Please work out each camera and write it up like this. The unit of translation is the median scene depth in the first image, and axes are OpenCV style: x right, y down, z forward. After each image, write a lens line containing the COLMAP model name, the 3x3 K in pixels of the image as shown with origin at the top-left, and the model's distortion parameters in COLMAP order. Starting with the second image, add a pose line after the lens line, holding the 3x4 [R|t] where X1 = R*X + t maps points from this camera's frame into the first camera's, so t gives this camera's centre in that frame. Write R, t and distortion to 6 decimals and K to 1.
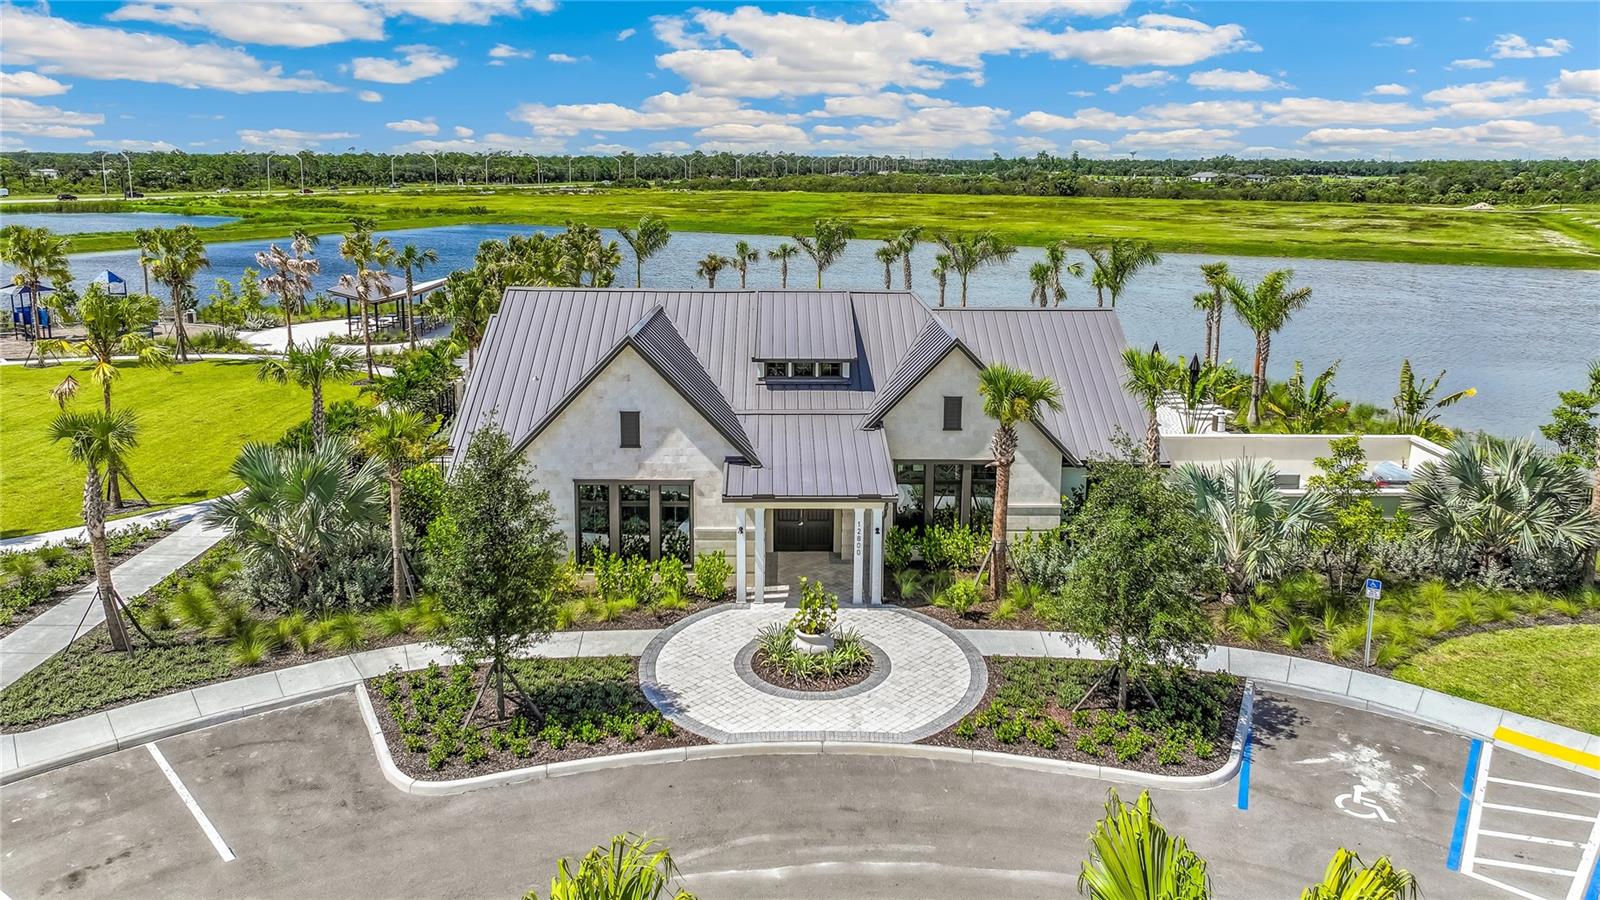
lens RADIAL K [[1296.2, 0, 802.2], [0, 1296.2, 448.6], [0, 0, 1]] dist [0.006842, 0.007203]
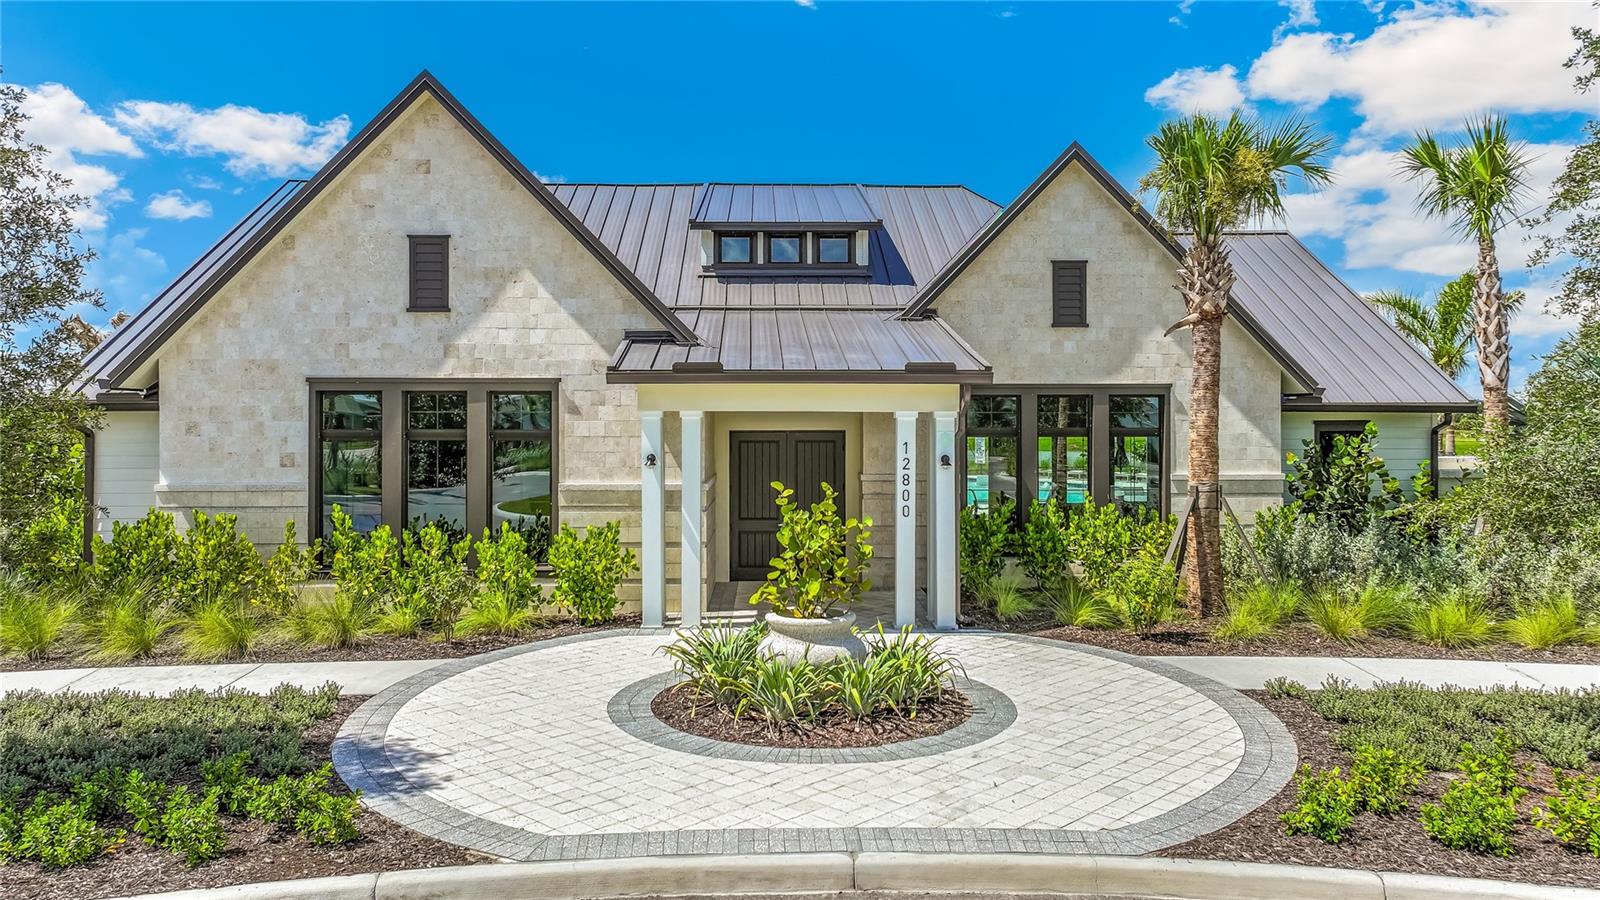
lens RADIAL K [[1296.2, 0, 801.6], [0, 1296.2, 439.0], [0, 0, 1]] dist [0.006842, 0.007203]
pose [[0.999888, -0.008525, 0.012319, 0.000765], [0.011040, 0.975161, -0.221223, 0.156899], [-0.010127, 0.221334, 0.975145, 0.543289]]
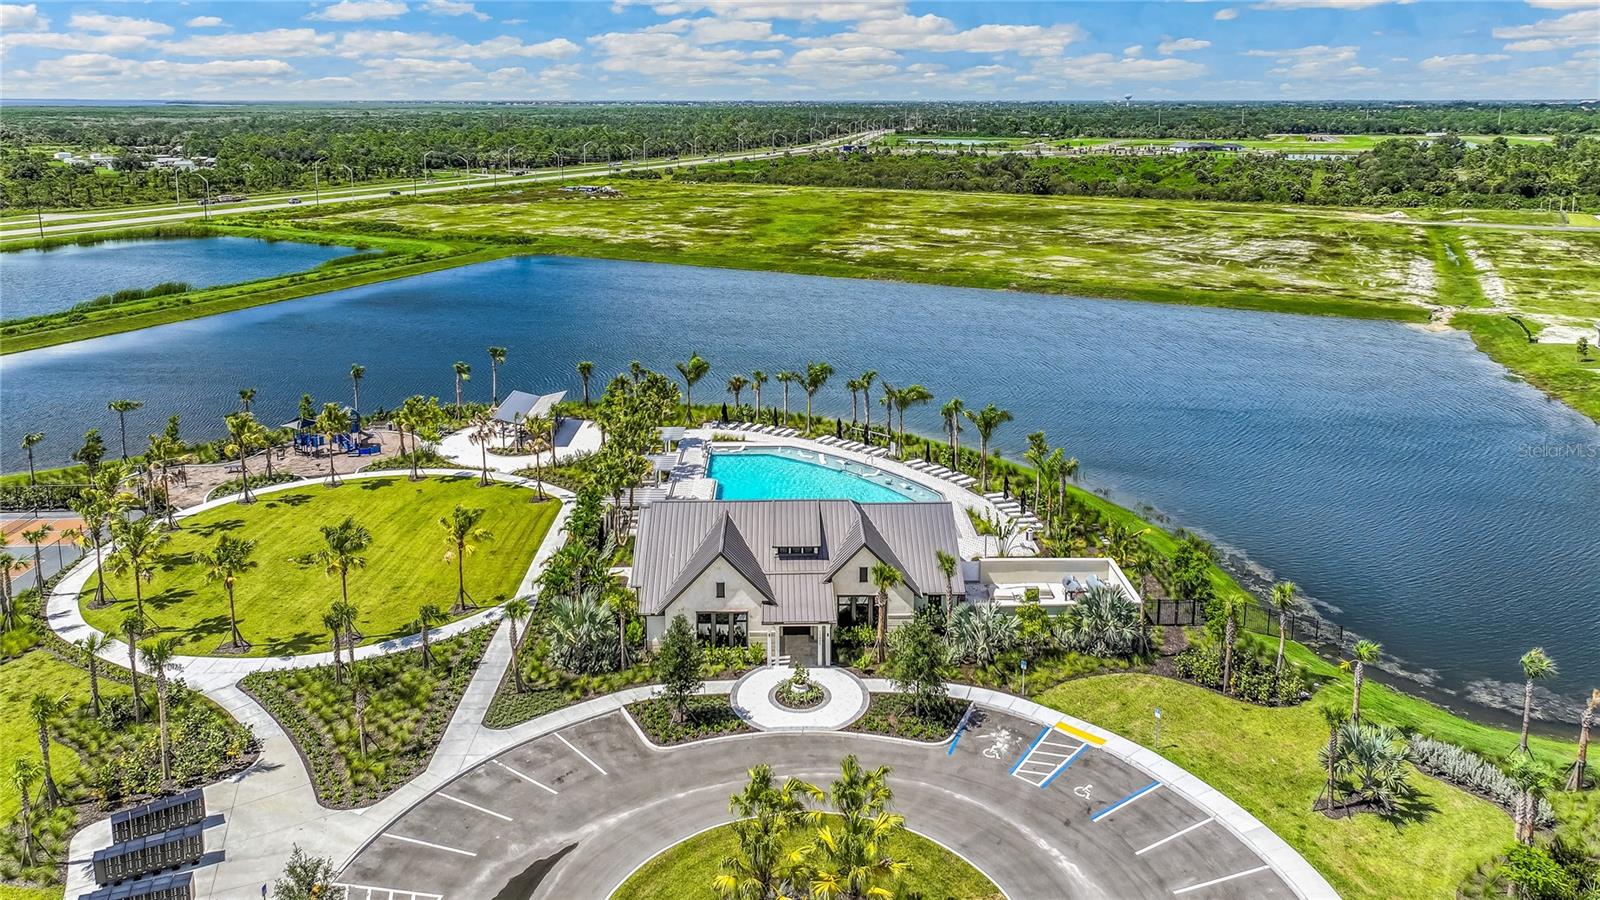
lens RADIAL K [[1296.2, 0, 802.2], [0, 1296.2, 388.8], [0, 0, 1]] dist [0.006842, 0.007203]
pose [[0.999966, -0.008027, -0.001881, 0.019624], [0.008032, 0.999964, 0.002639, -0.381301], [0.001860, -0.002654, 0.999995, -1.315798]]
